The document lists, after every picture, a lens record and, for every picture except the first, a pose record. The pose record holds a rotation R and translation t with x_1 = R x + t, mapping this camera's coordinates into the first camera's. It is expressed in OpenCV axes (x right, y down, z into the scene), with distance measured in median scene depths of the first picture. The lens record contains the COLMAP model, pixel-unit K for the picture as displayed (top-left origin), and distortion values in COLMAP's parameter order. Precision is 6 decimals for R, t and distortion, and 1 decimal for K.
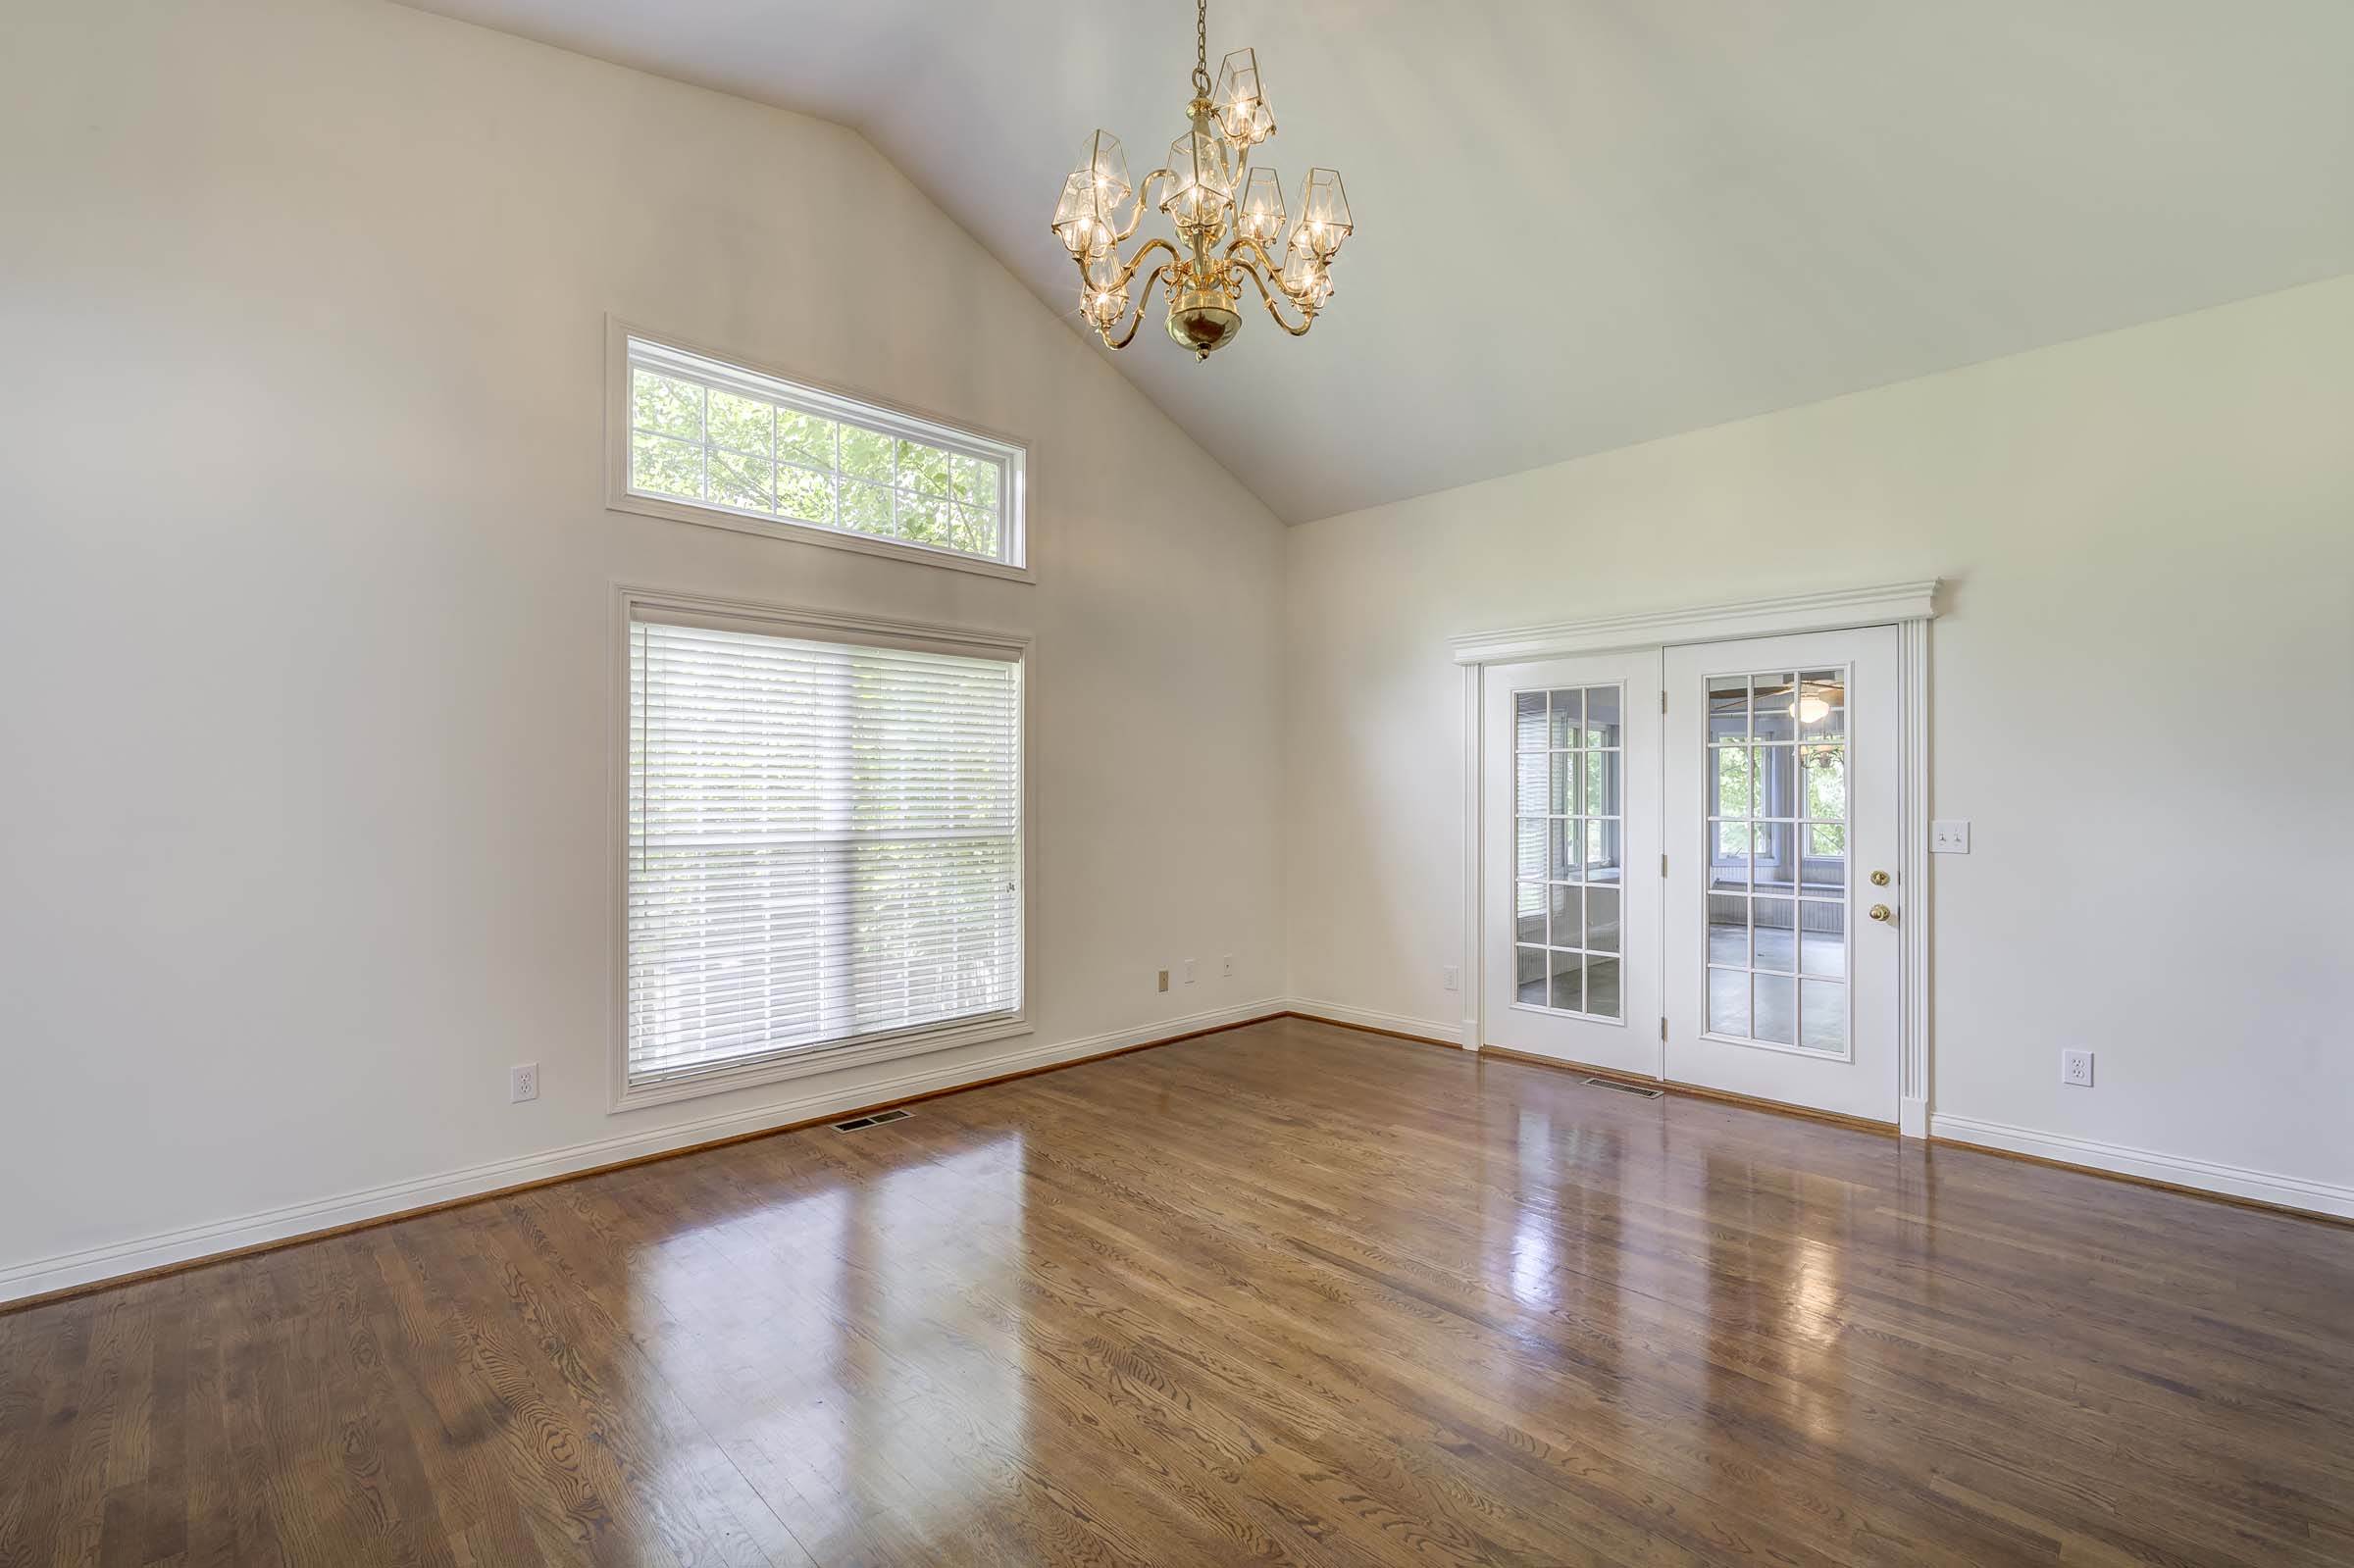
lens RADIAL K [[1023.1, 0, 1166.5], [0, 1023.1, 780.7], [0, 0, 1]] dist [-0.009134, 0.001728]
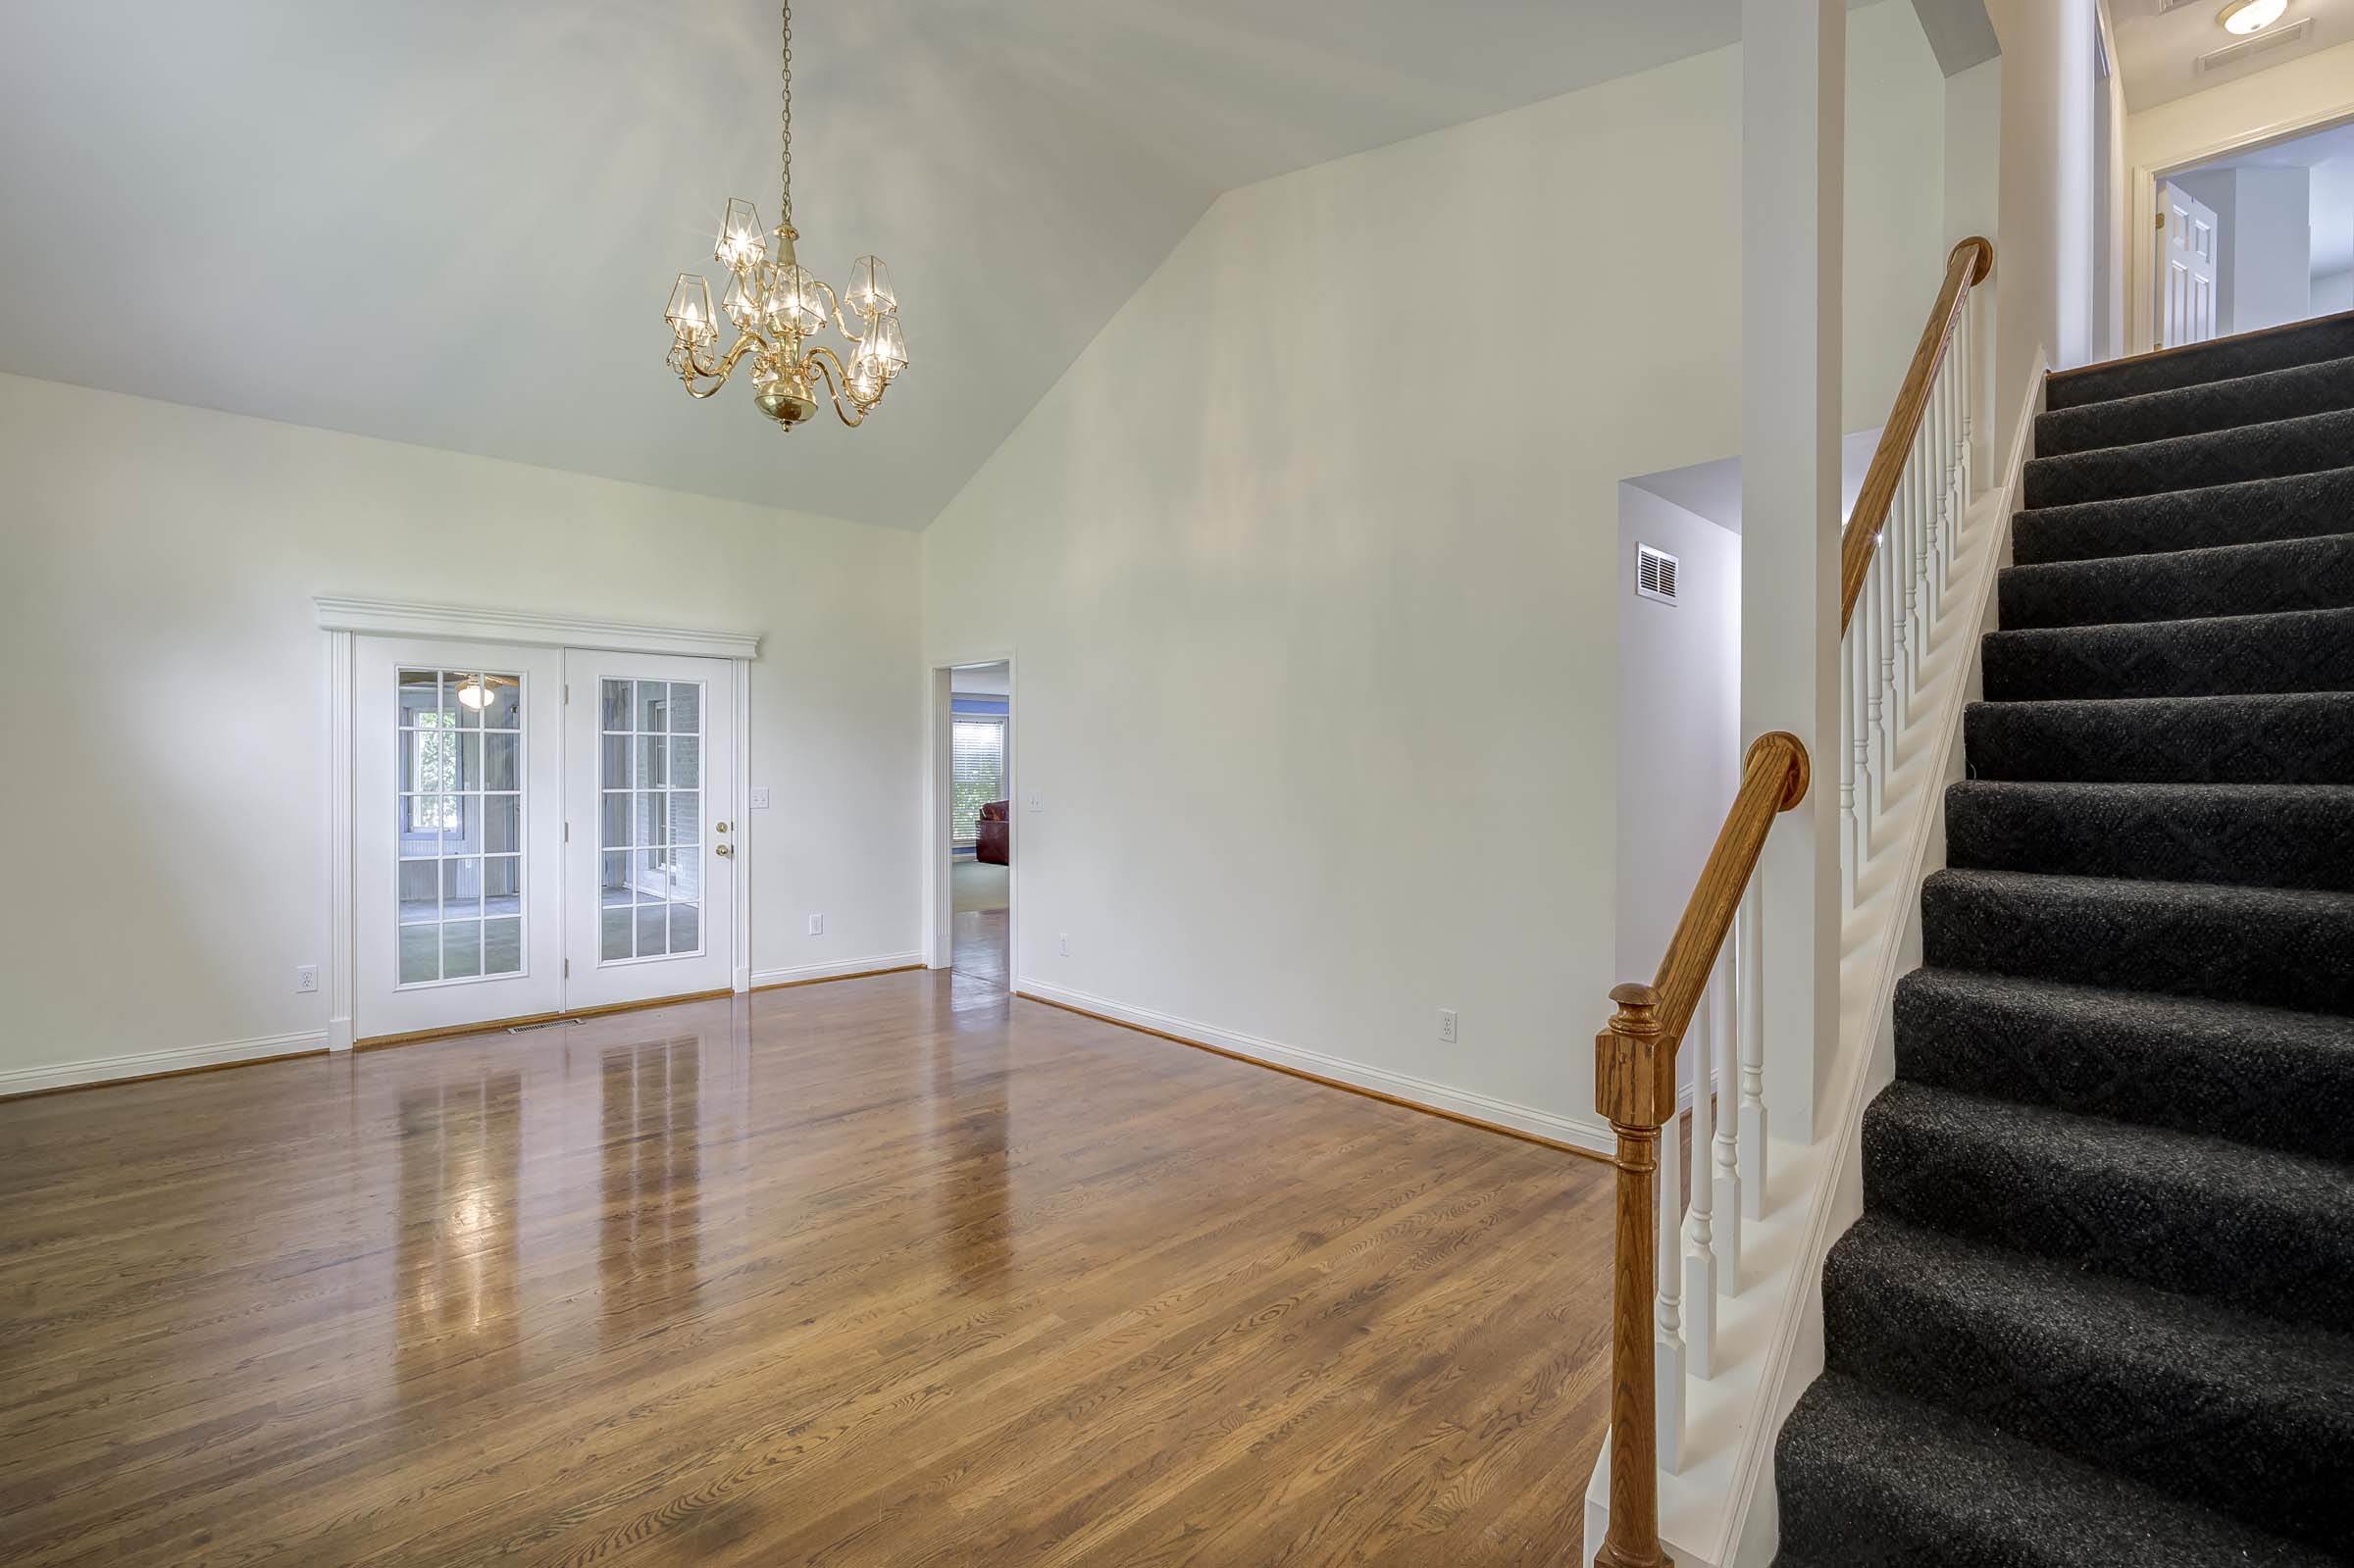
lens RADIAL K [[1023.1, 0, 1177.8], [0, 1023.1, 785.9], [0, 0, 1]] dist [-0.009134, 0.001728]
pose [[-0.004669, -0.018214, 0.999823, -0.776204], [-0.015235, 0.999719, 0.018141, -0.002366], [-0.999873, -0.015148, -0.004945, 0.324226]]
